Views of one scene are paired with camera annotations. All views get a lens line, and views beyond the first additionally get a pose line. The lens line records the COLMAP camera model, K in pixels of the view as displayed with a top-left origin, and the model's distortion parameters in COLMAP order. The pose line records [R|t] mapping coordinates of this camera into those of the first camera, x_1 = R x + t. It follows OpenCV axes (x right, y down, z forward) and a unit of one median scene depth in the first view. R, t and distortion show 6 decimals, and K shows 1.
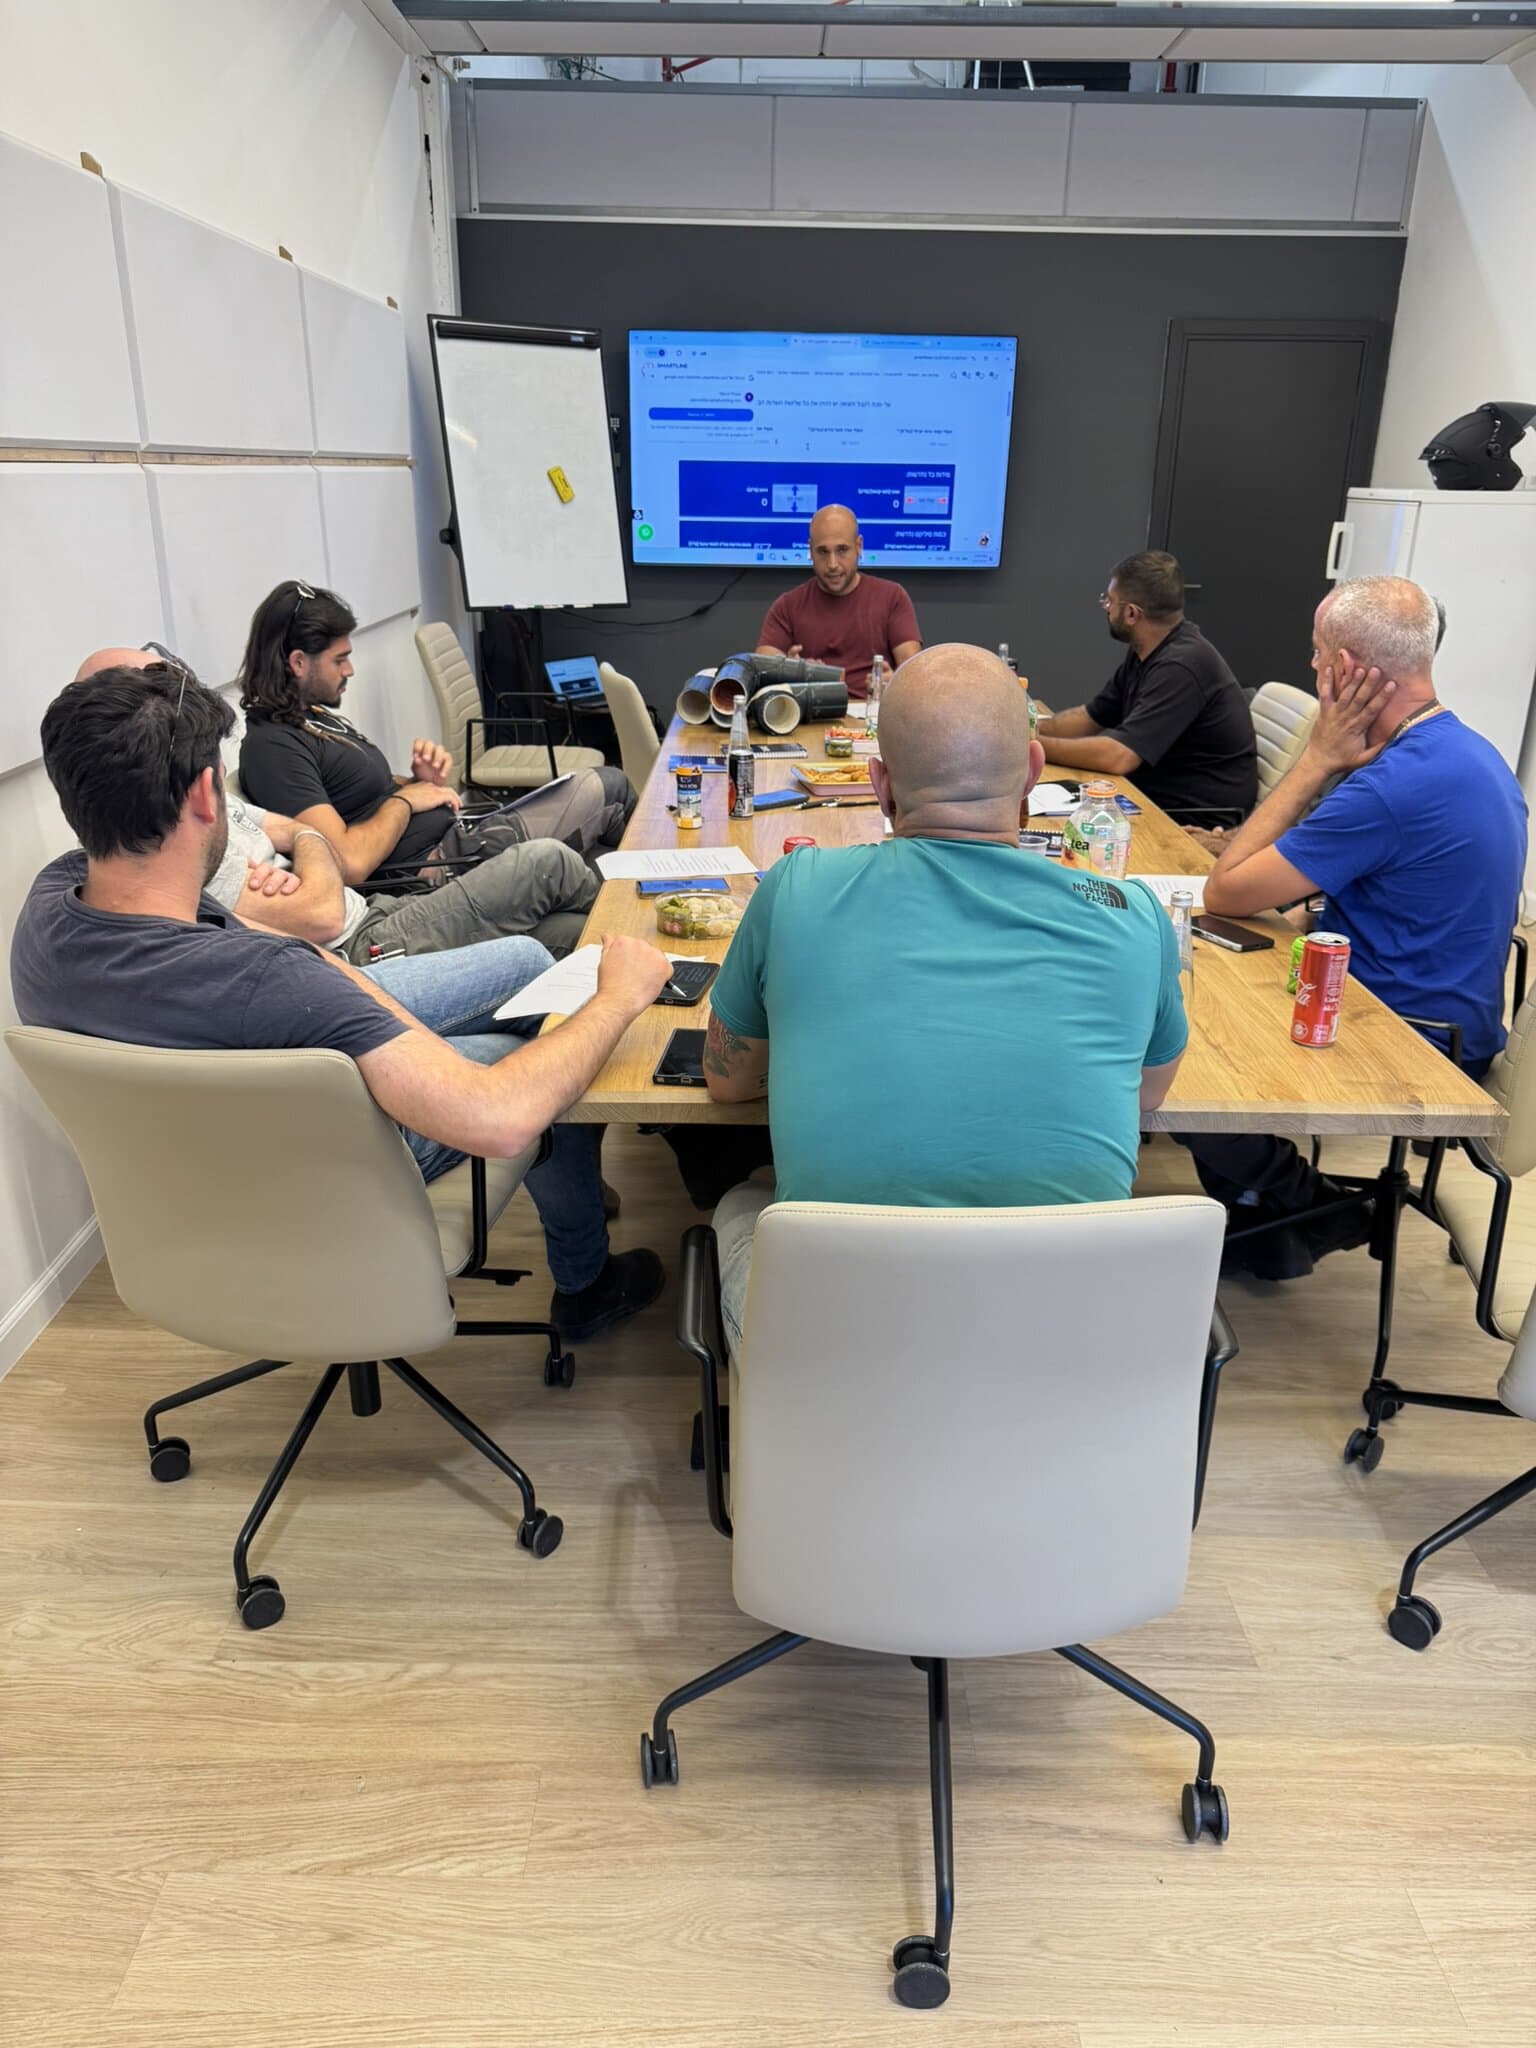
lens RADIAL K [[1482.5, 0, 754.8], [0, 1482.5, 1025.5], [0, 0, 1]] dist [-0.001326, -0.004163]
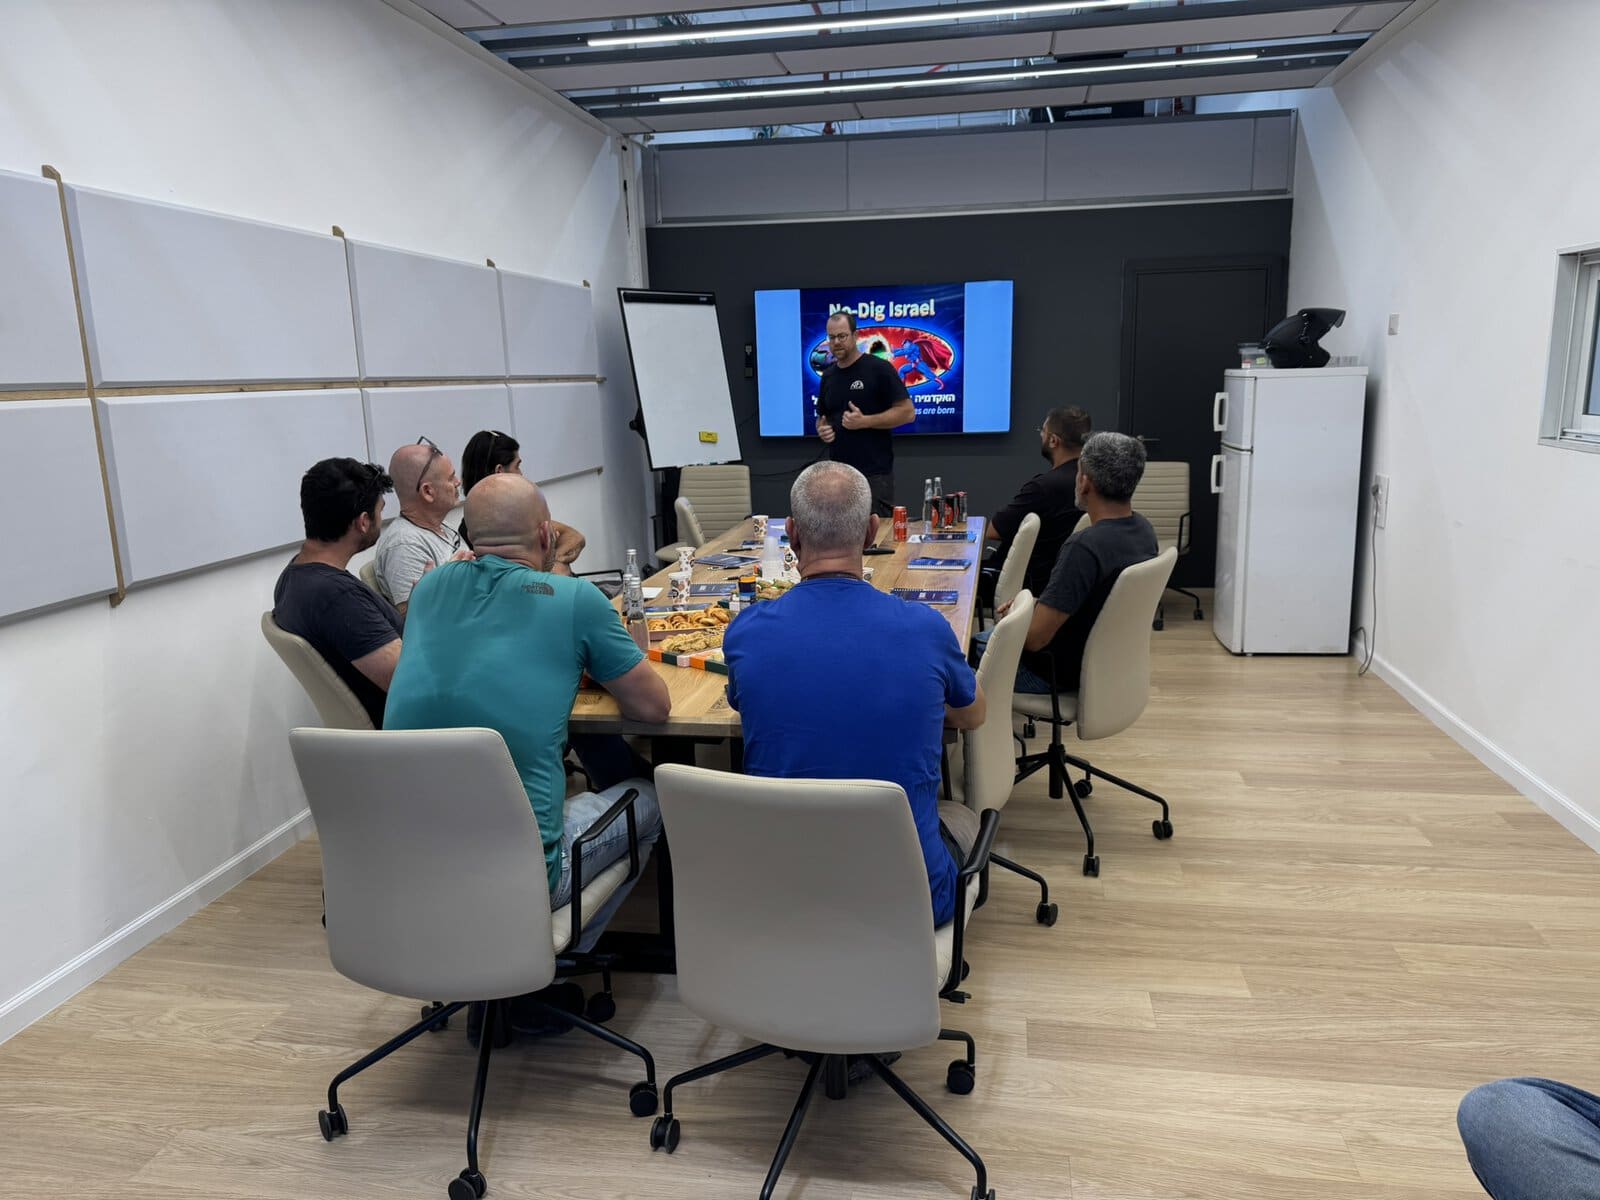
lens RADIAL K [[1158.2, 0, 808.8], [0, 1158.2, 607.6], [0, 0, 1]] dist [-0.001326, -0.004163]
pose [[0.985738, -0.006322, -0.168166, 0.193314], [-0.020233, 0.987593, -0.155723, 0.044881], [0.167064, 0.156905, 0.973381, -0.115428]]
